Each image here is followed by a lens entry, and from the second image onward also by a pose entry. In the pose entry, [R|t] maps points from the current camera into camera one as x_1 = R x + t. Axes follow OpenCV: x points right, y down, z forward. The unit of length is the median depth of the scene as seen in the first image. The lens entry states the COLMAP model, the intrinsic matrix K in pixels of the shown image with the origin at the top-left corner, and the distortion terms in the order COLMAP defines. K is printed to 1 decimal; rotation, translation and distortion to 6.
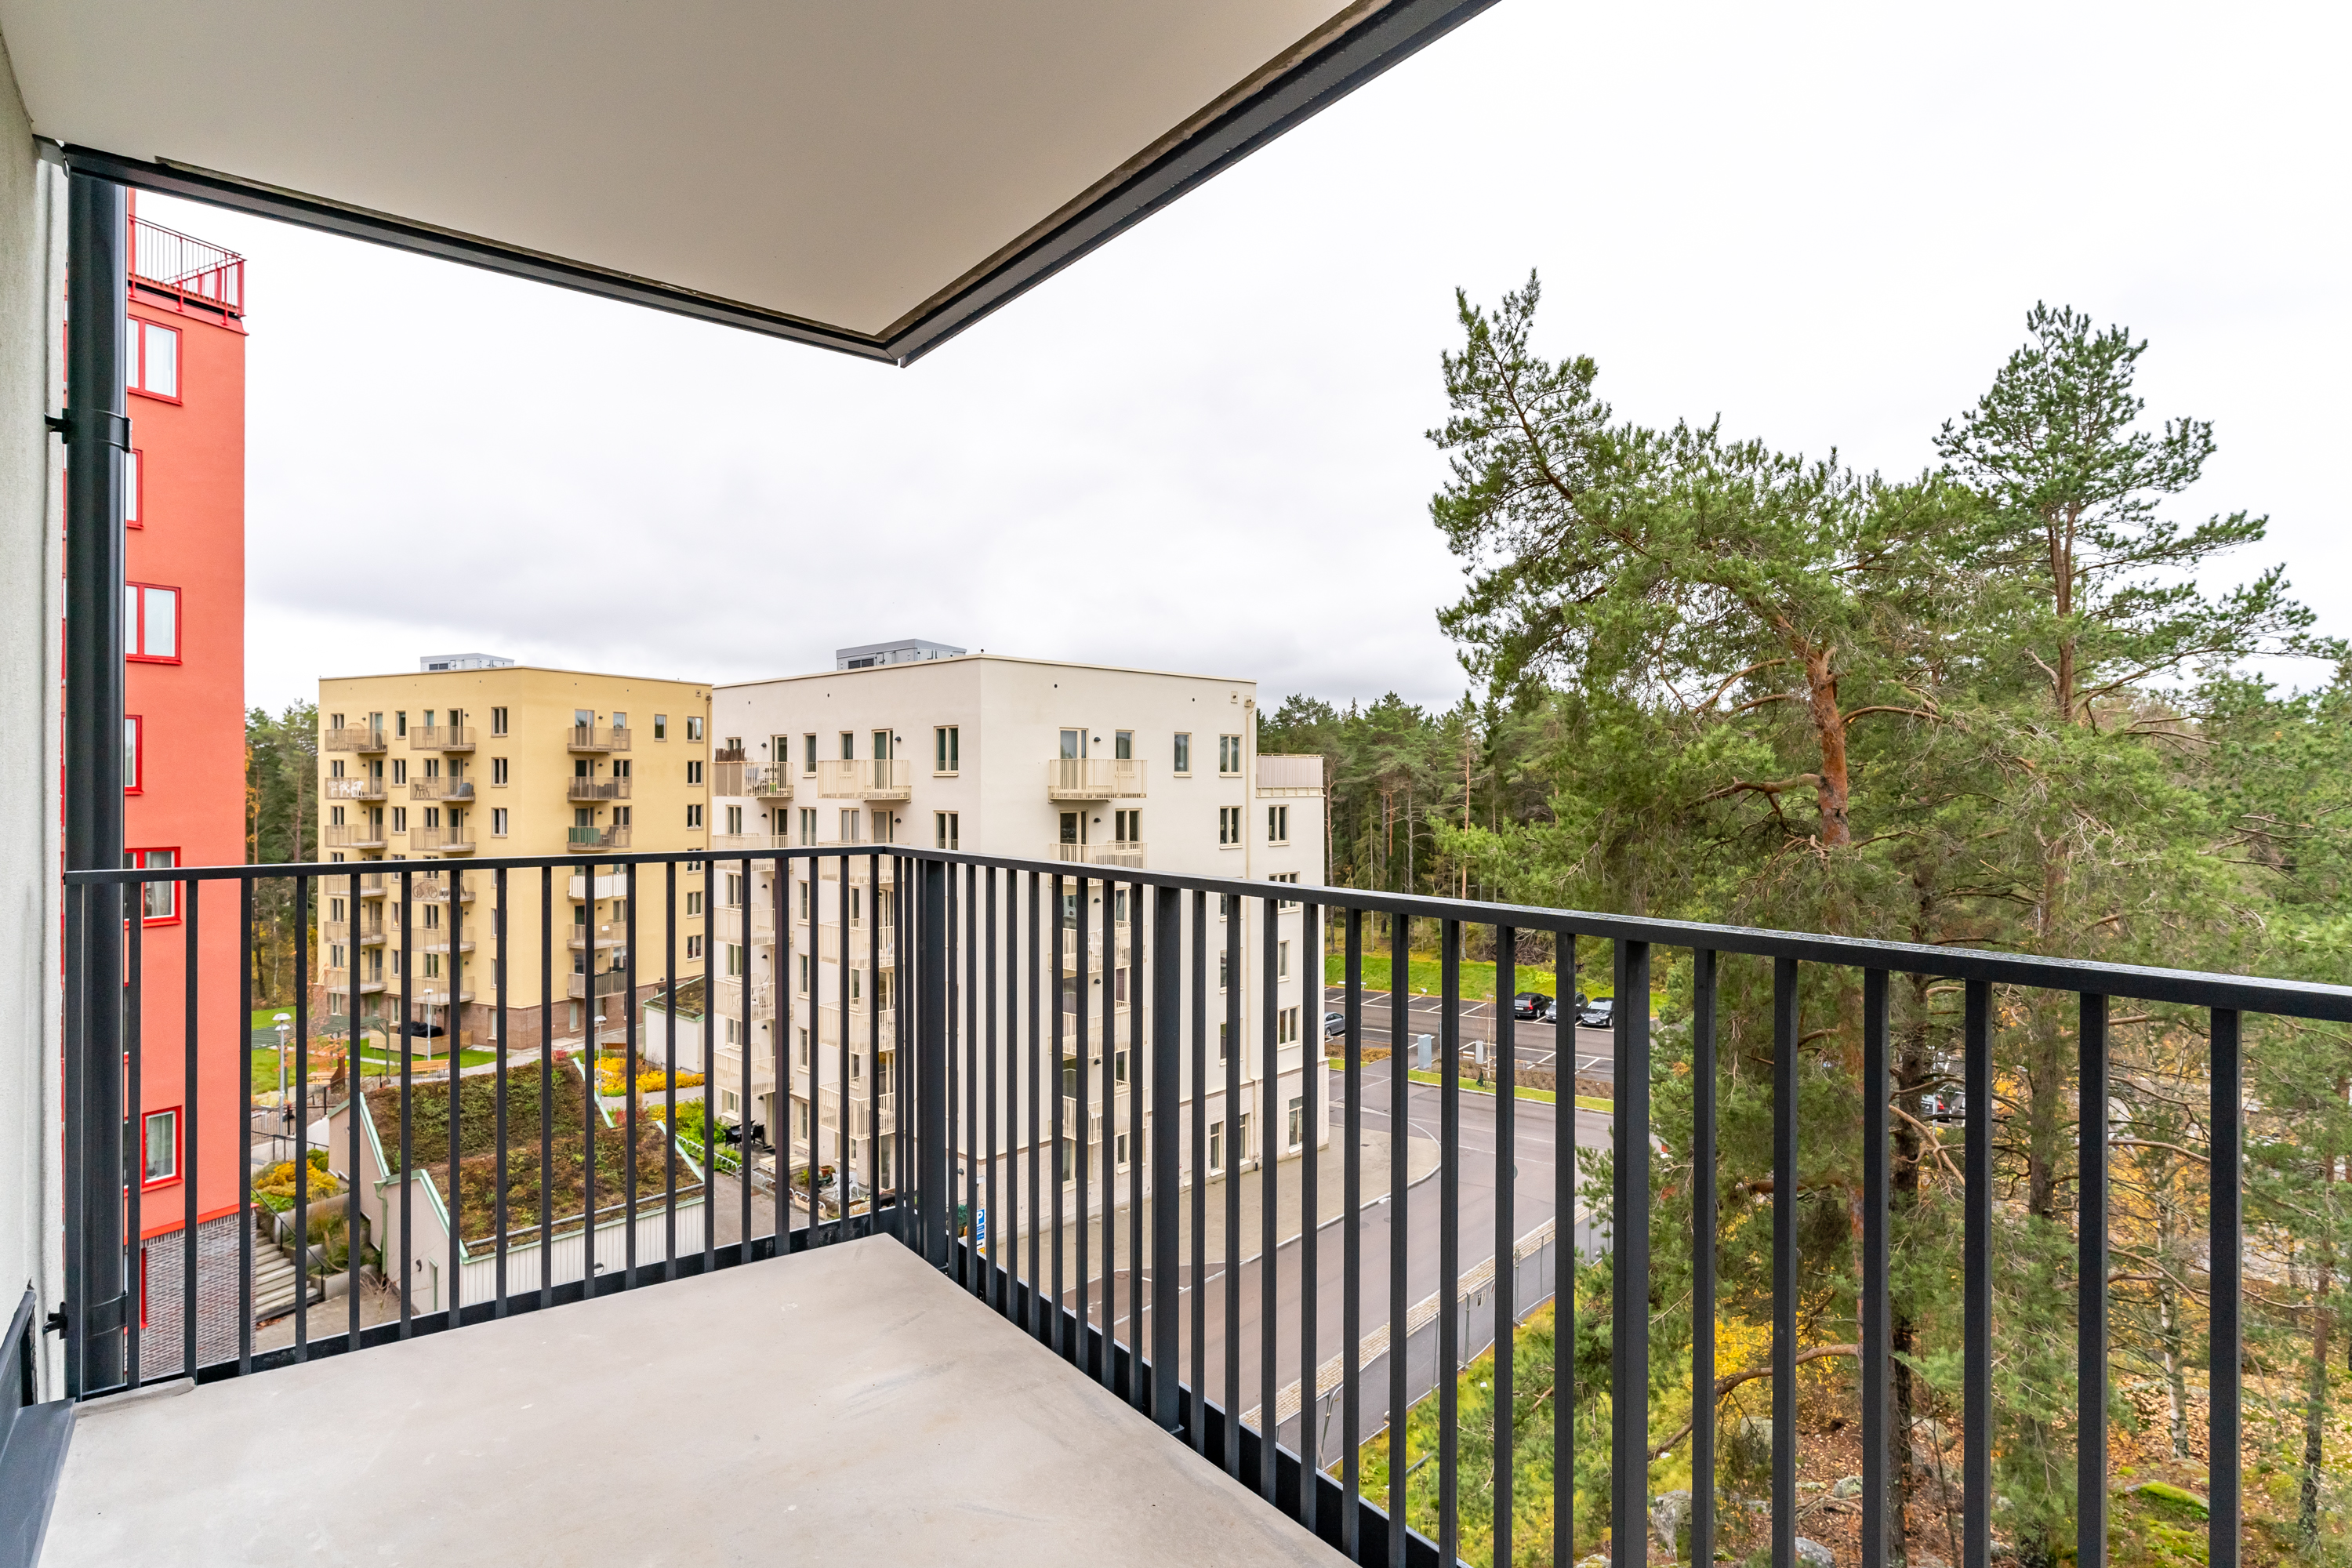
lens RADIAL K [[1195.9, 0, 1176.0], [0, 1195.9, 784.0], [0, 0, 1]] dist [-0.000993, 0.000002]
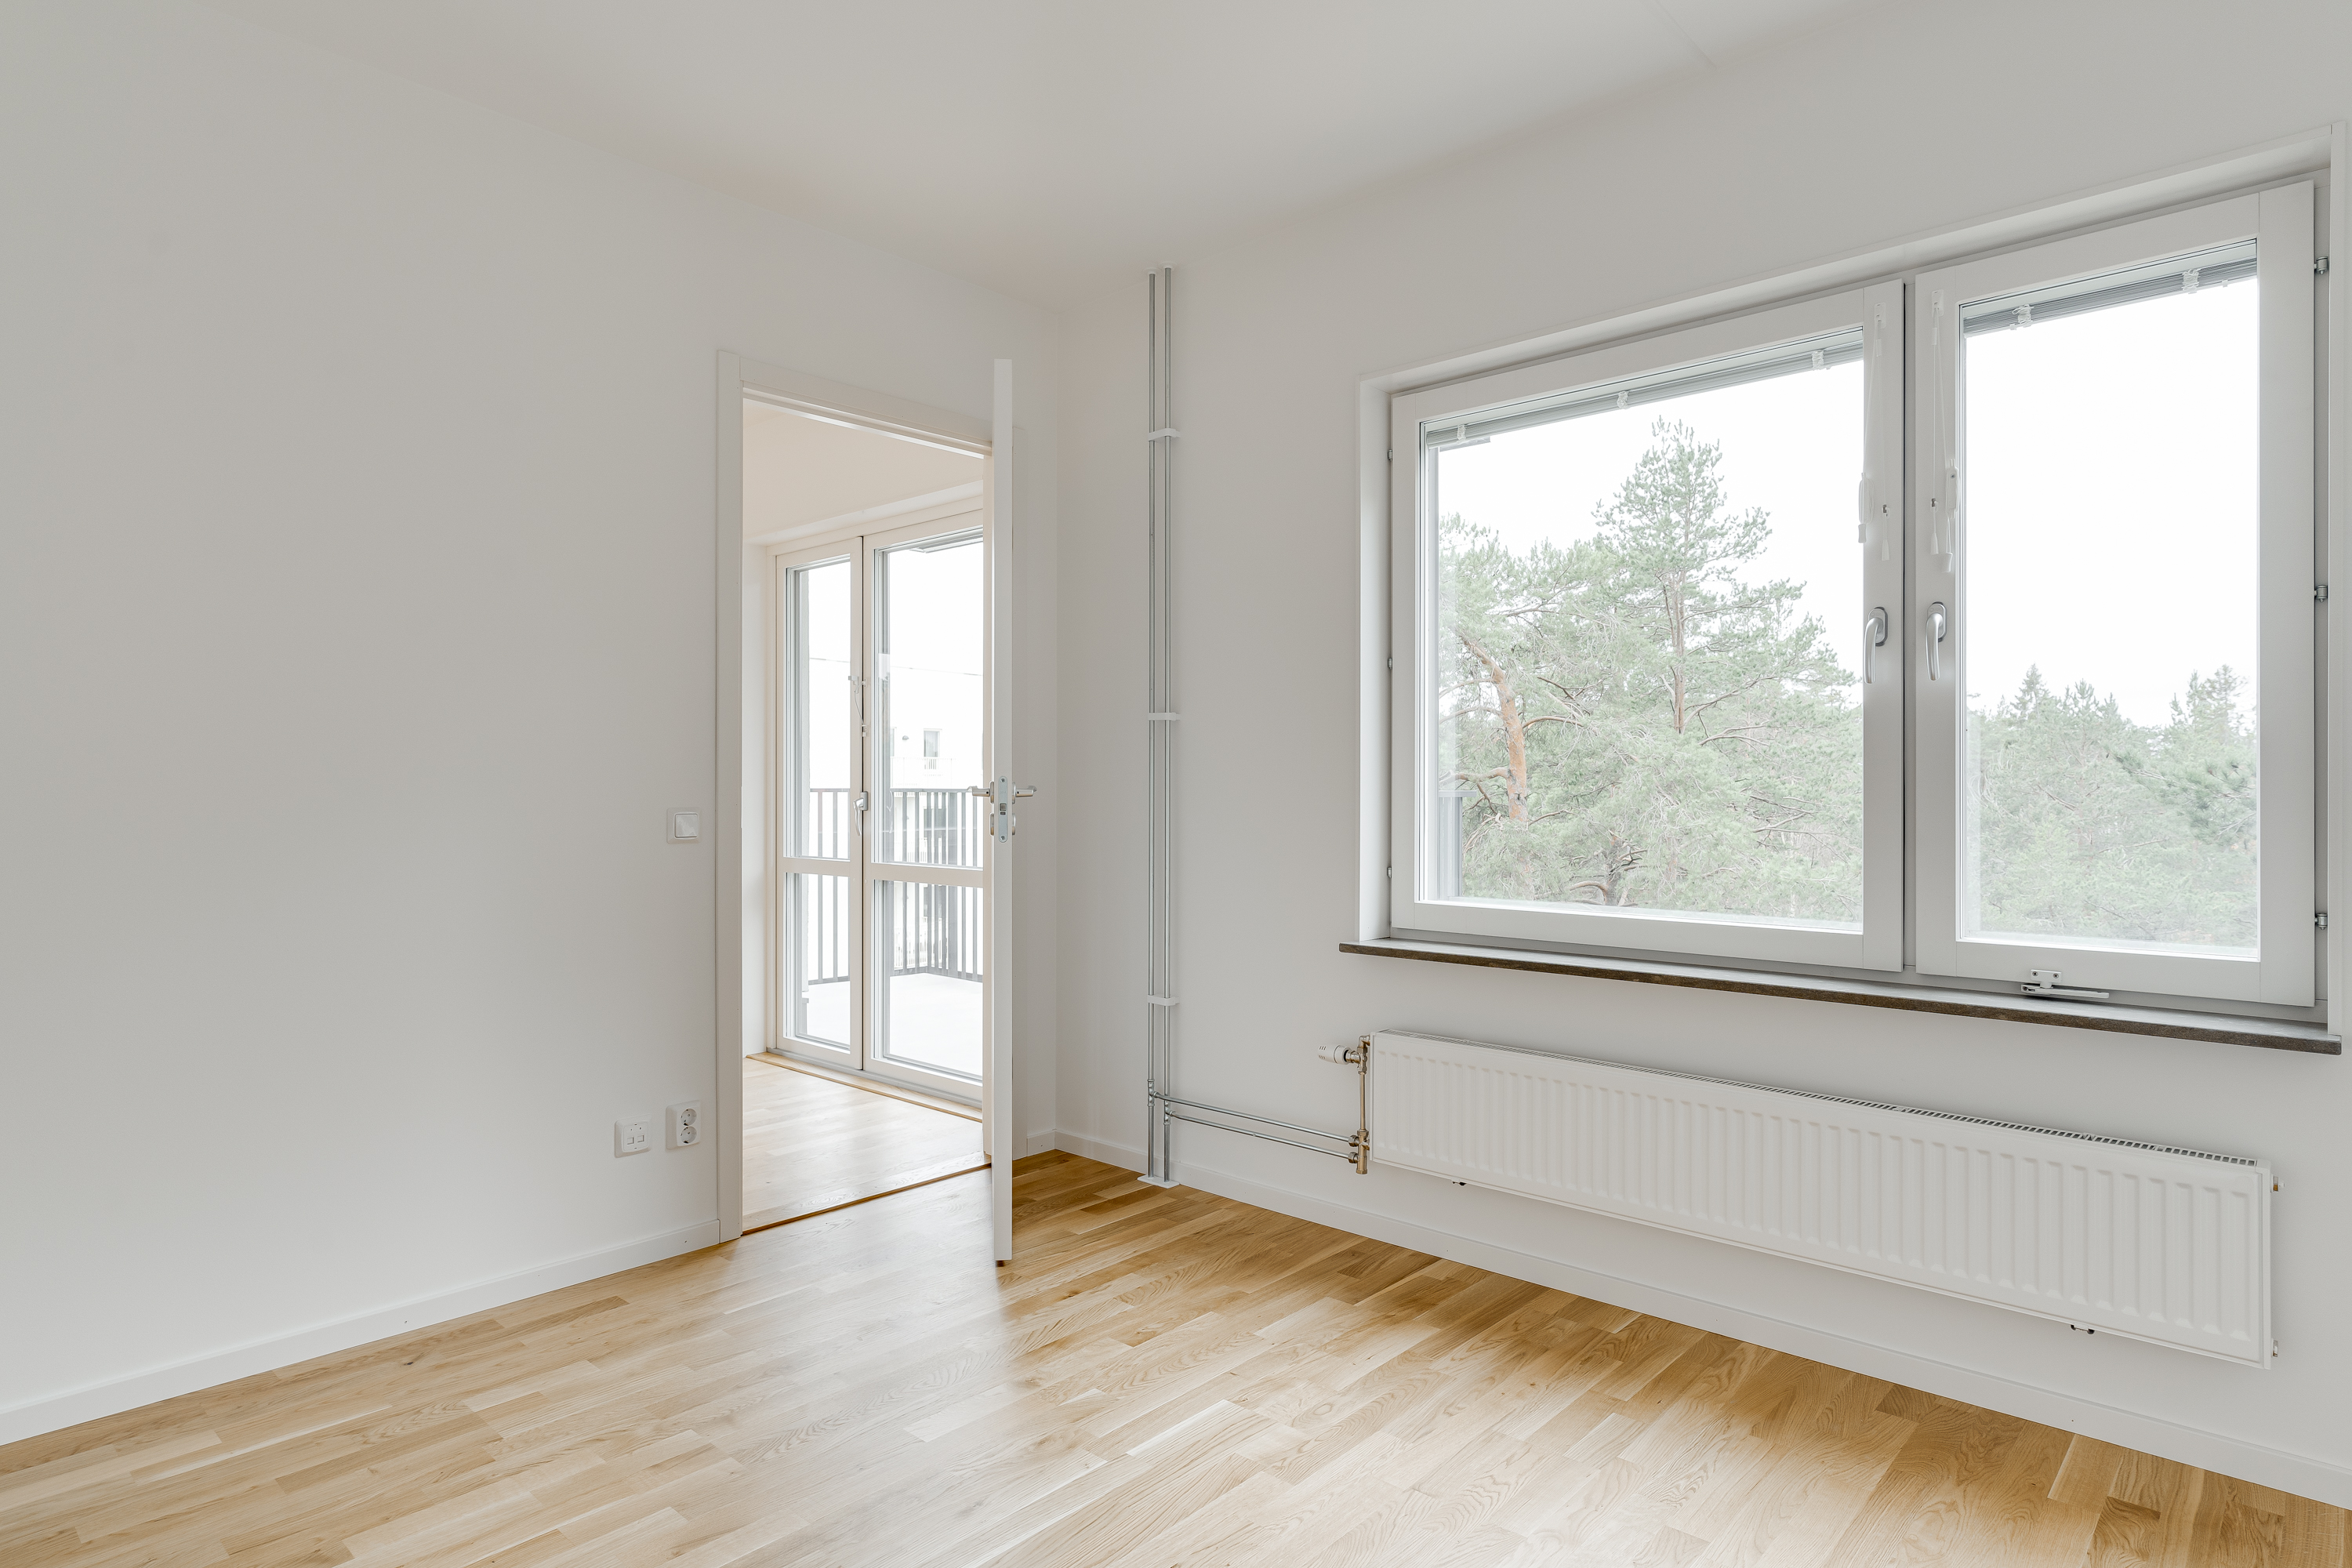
lens RADIAL K [[1298.1, 0, 1168.7], [0, 1298.1, 783.6], [0, 0, 1]] dist [-0.003083, -0.000267]
pose [[0.986671, -0.000411, 0.162730, -0.058713], [0.000965, 0.999994, -0.003321, 0.013830], [-0.162728, 0.003434, 0.986665, -0.346462]]
